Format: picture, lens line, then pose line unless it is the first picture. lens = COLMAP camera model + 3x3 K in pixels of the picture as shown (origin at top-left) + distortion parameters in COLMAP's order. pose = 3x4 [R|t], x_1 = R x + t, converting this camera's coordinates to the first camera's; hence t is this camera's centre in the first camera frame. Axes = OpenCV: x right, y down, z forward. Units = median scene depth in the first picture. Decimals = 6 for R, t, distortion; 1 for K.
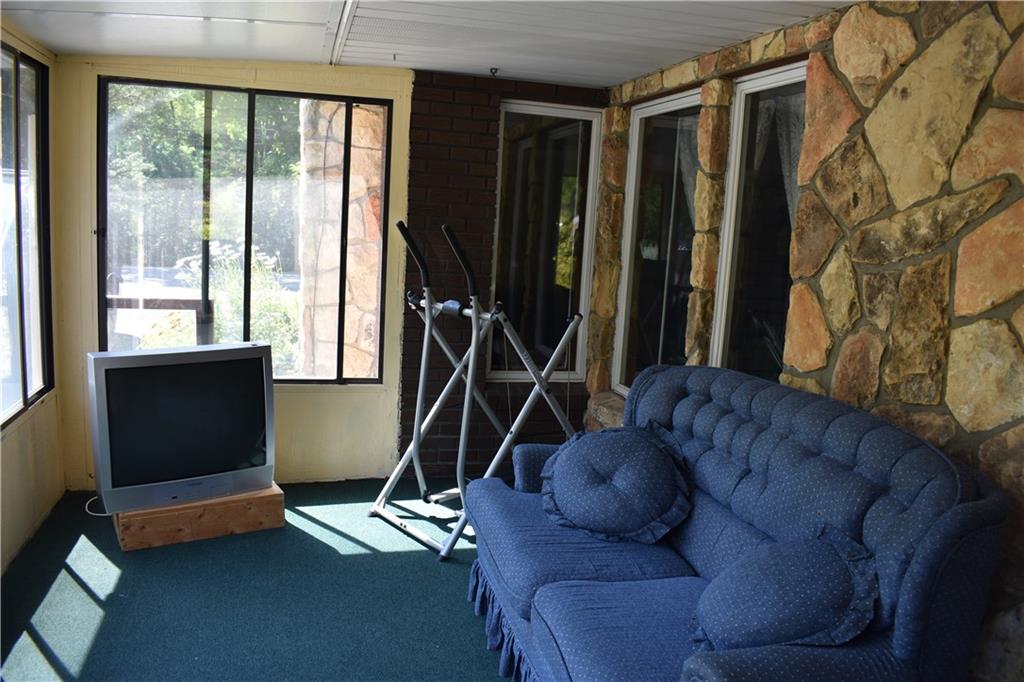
lens RADIAL K [[792.3, 0, 512.0], [0, 792.3, 341.0], [0, 0, 1]] dist [-0.069077, -0.002520]
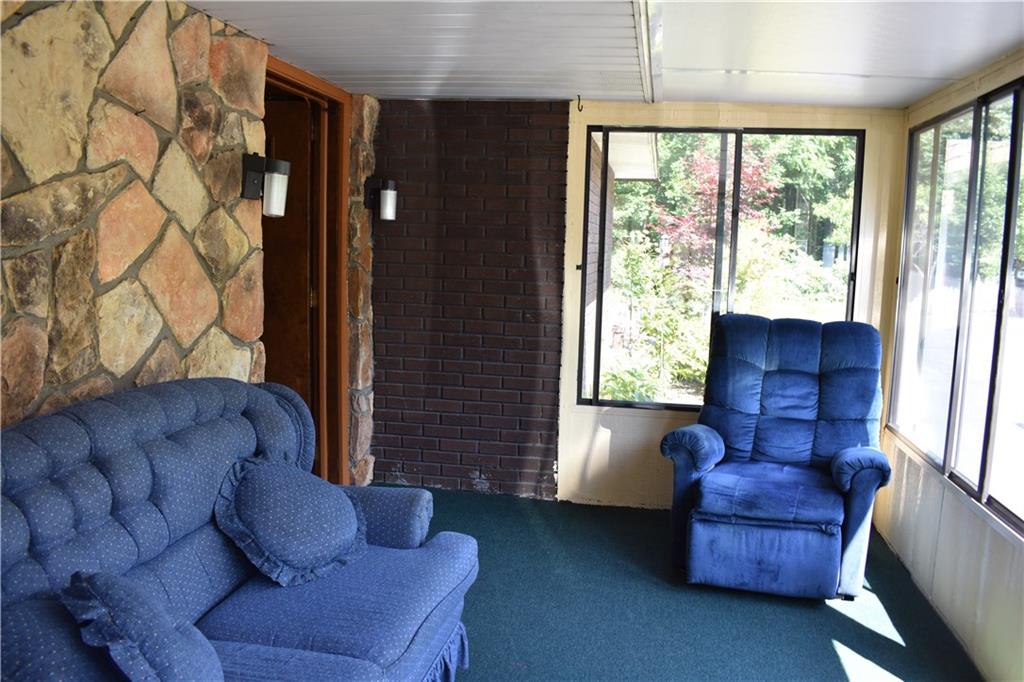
lens RADIAL K [[792.3, 0, 512.0], [0, 792.3, 341.0], [0, 0, 1]] dist [-0.069077, -0.002520]
pose [[-0.896511, -0.138495, 0.420817, -0.412743], [-0.013521, 0.957991, 0.286479, -0.267913], [-0.442815, 0.251142, -0.860722, 1.642415]]
